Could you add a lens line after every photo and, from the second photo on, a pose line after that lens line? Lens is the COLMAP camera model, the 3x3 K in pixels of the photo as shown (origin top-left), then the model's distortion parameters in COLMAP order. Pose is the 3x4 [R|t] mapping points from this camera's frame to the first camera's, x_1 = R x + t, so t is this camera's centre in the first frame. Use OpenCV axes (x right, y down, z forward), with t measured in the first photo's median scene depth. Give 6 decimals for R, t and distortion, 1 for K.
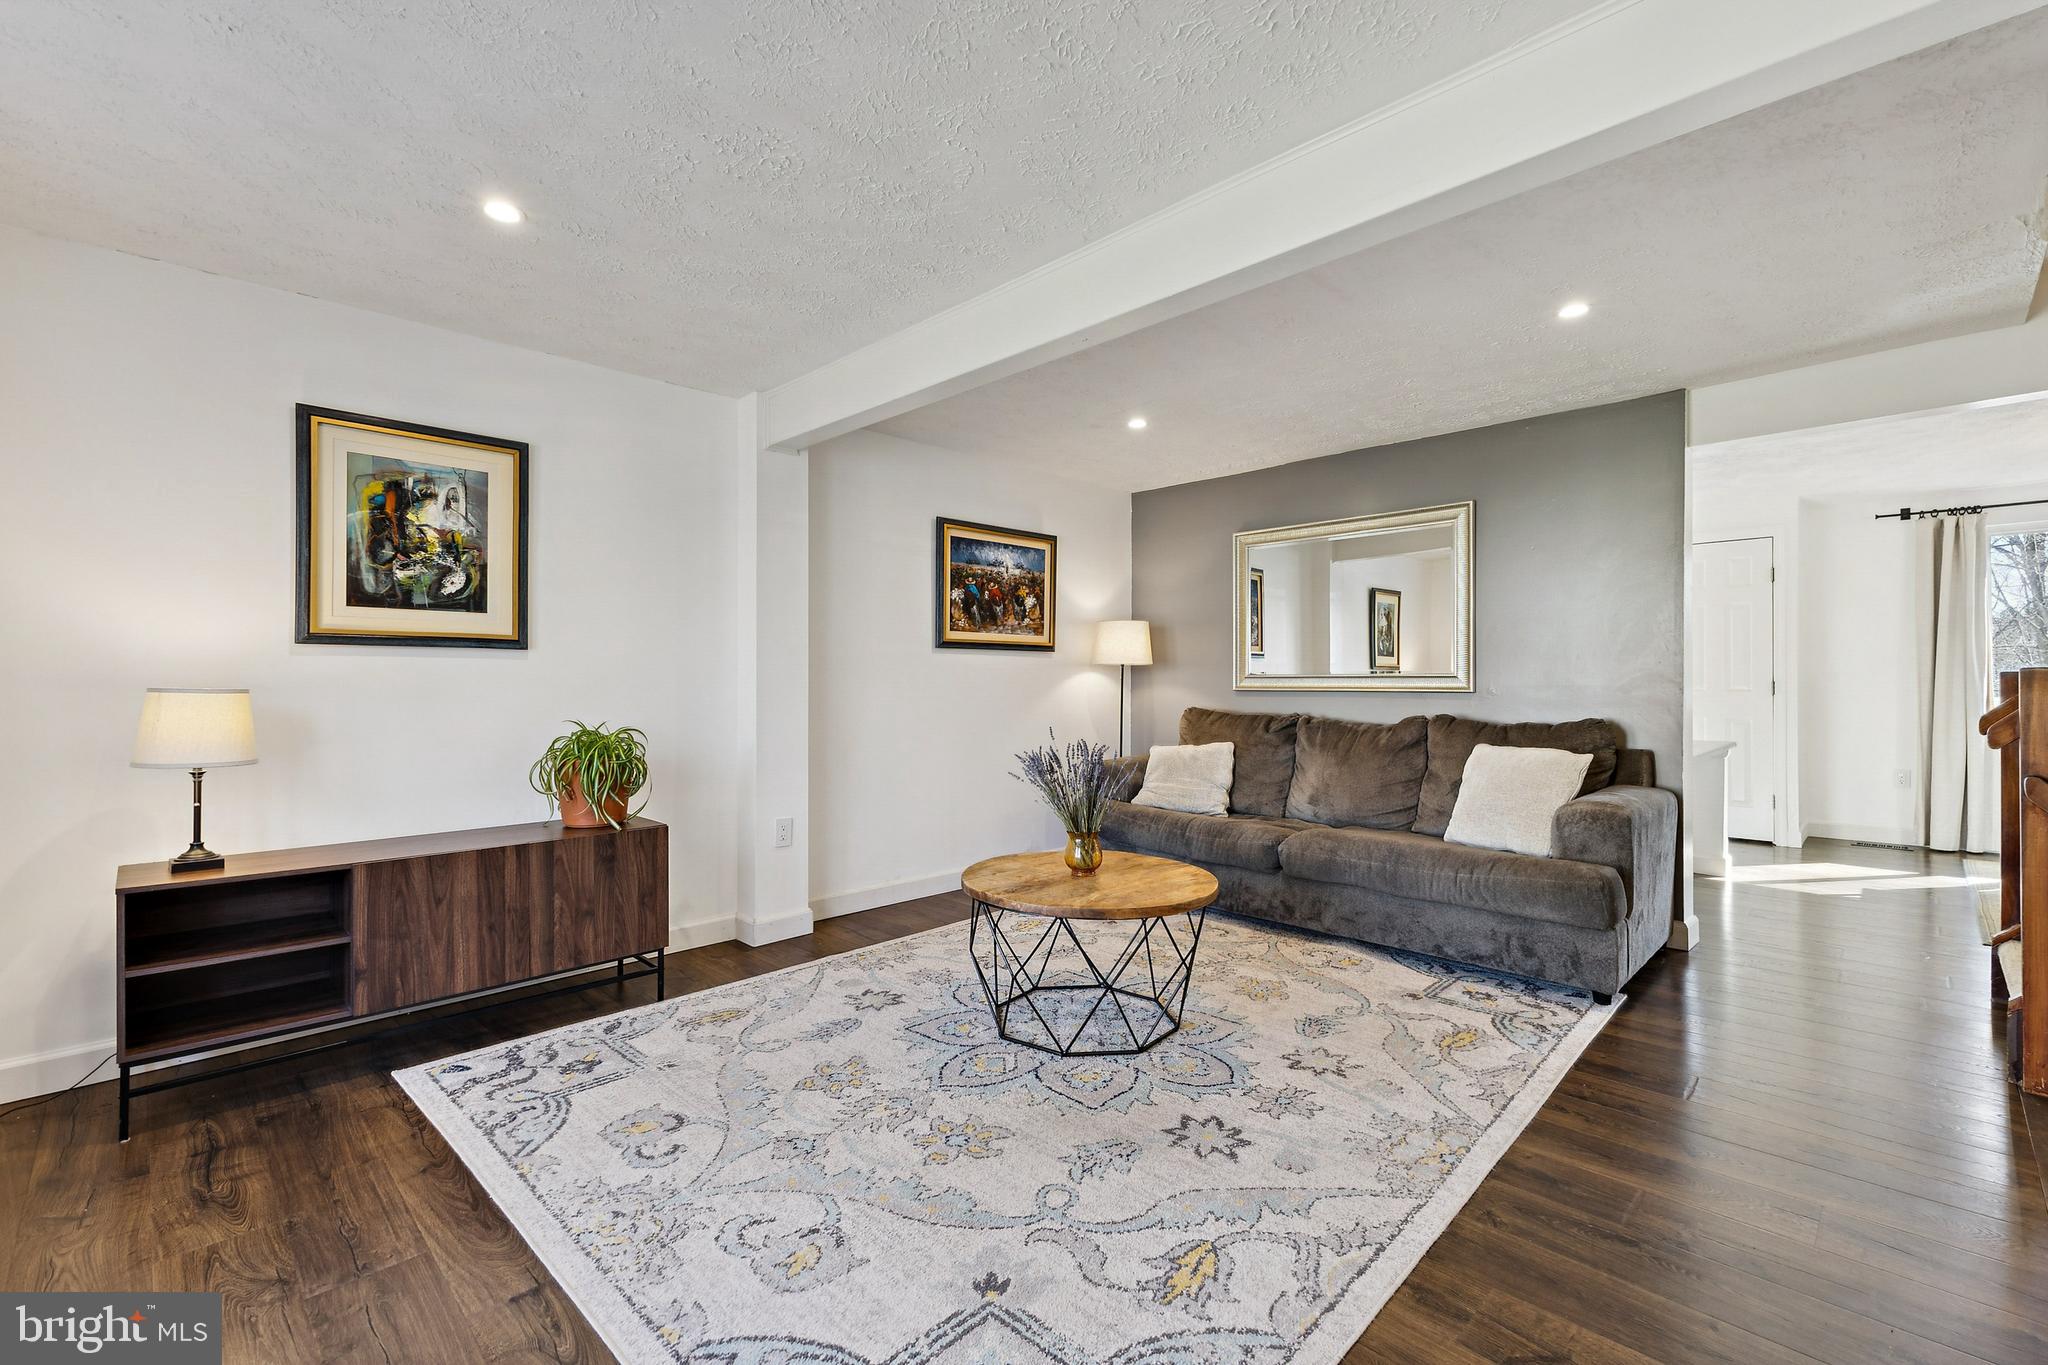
lens RADIAL K [[892.8, 0, 1025.9], [0, 892.8, 680.3], [0, 0, 1]] dist [0.010972, -0.002281]
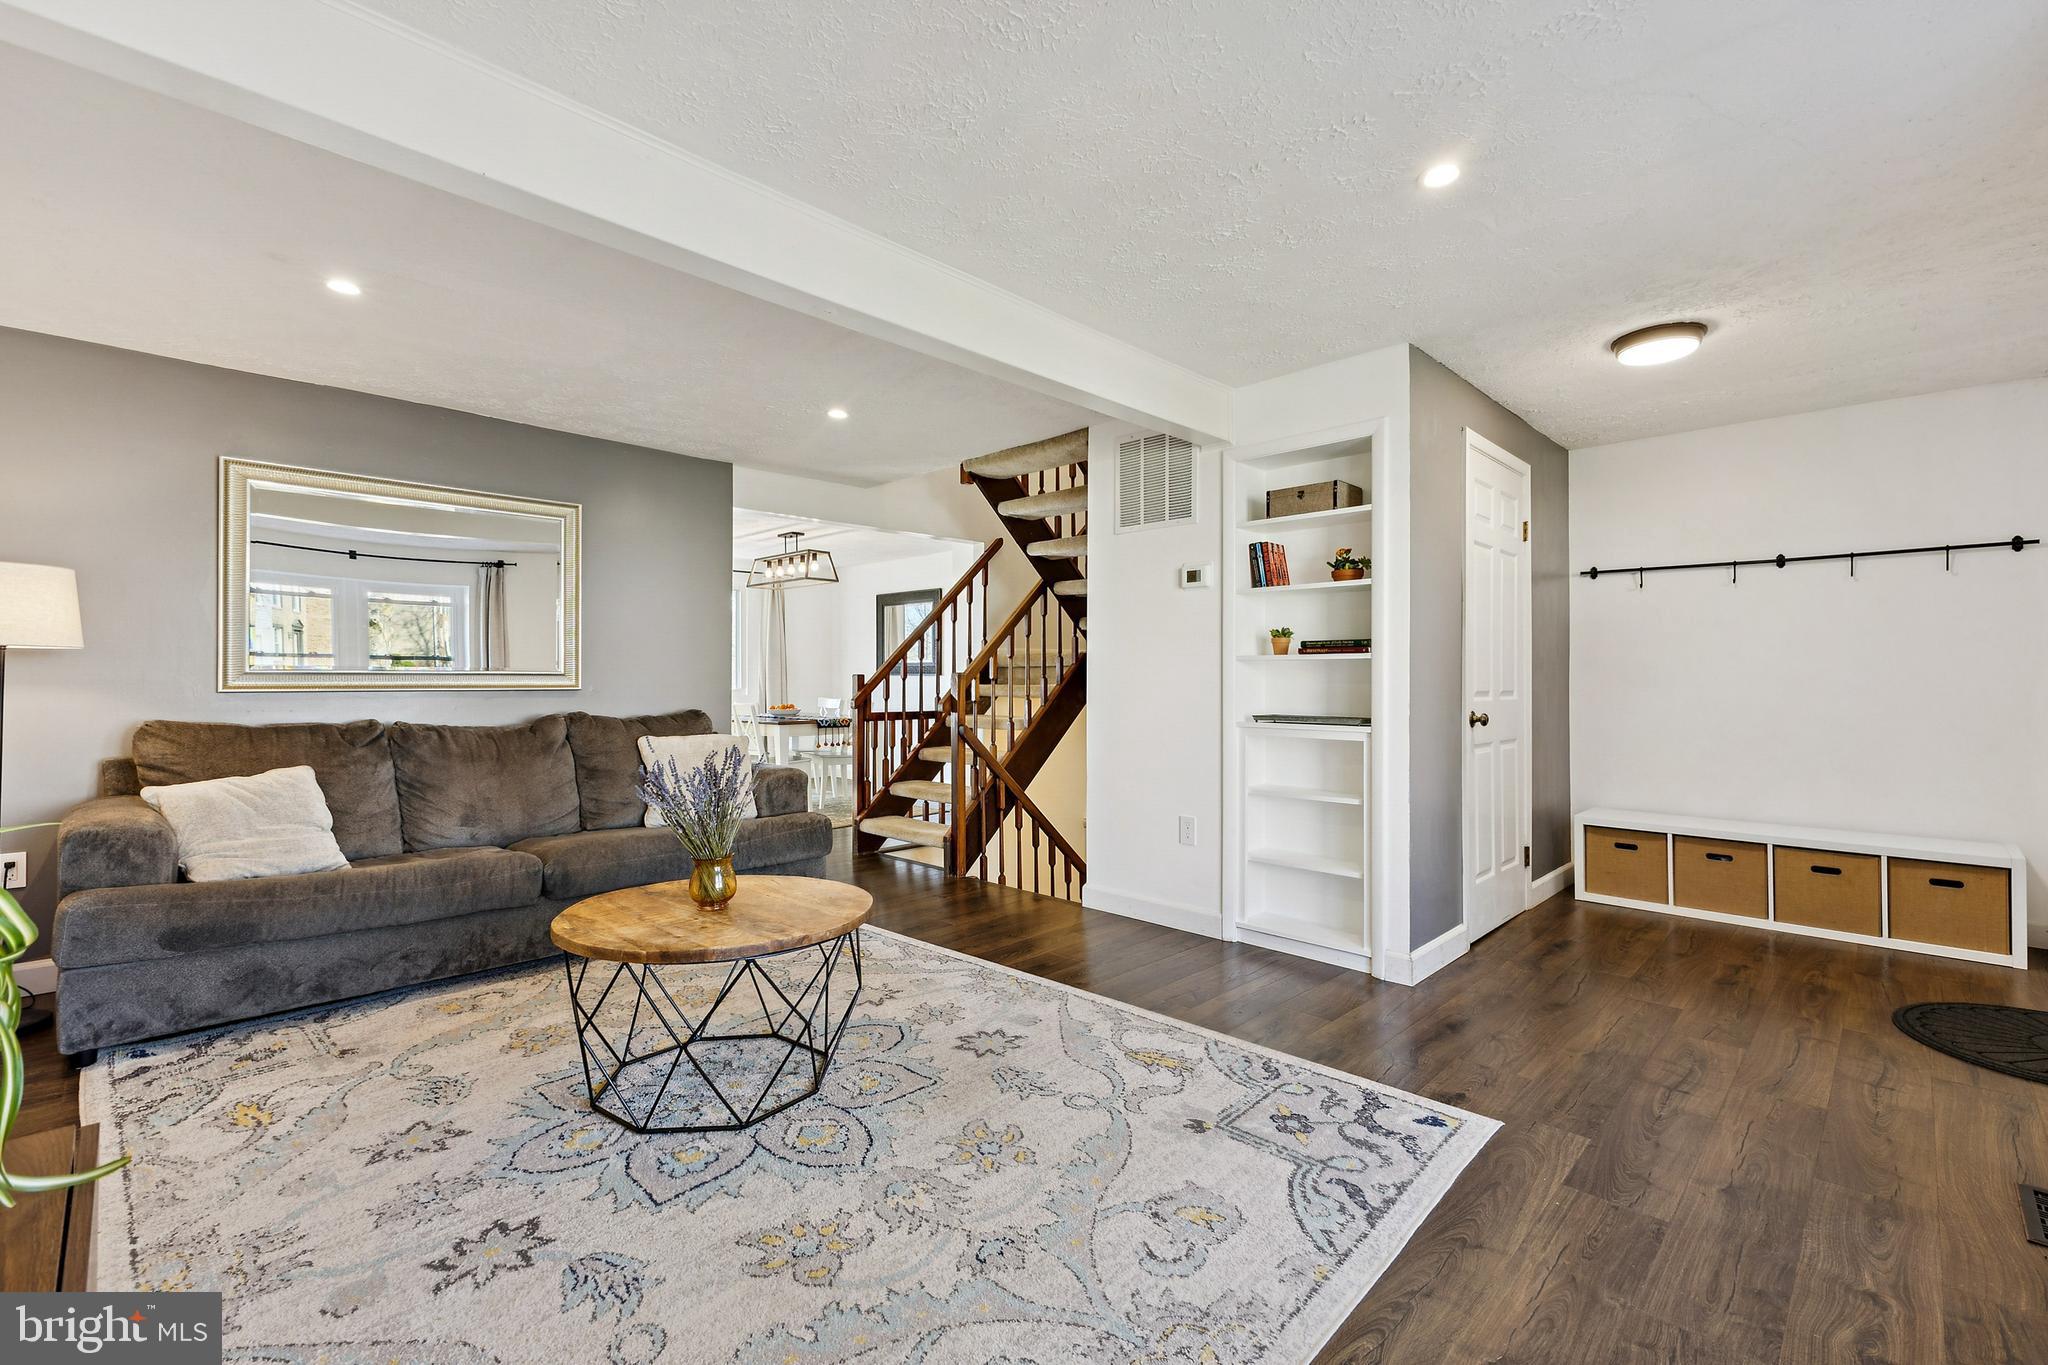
lens RADIAL K [[892.8, 0, 1025.3], [0, 892.8, 680.8], [0, 0, 1]] dist [0.010972, -0.002281]
pose [[-0.015064, -0.000270, 0.999886, -0.974438], [-0.001001, 0.999999, 0.000255, 0.004097], [-0.999886, -0.000997, -0.015065, 0.903940]]
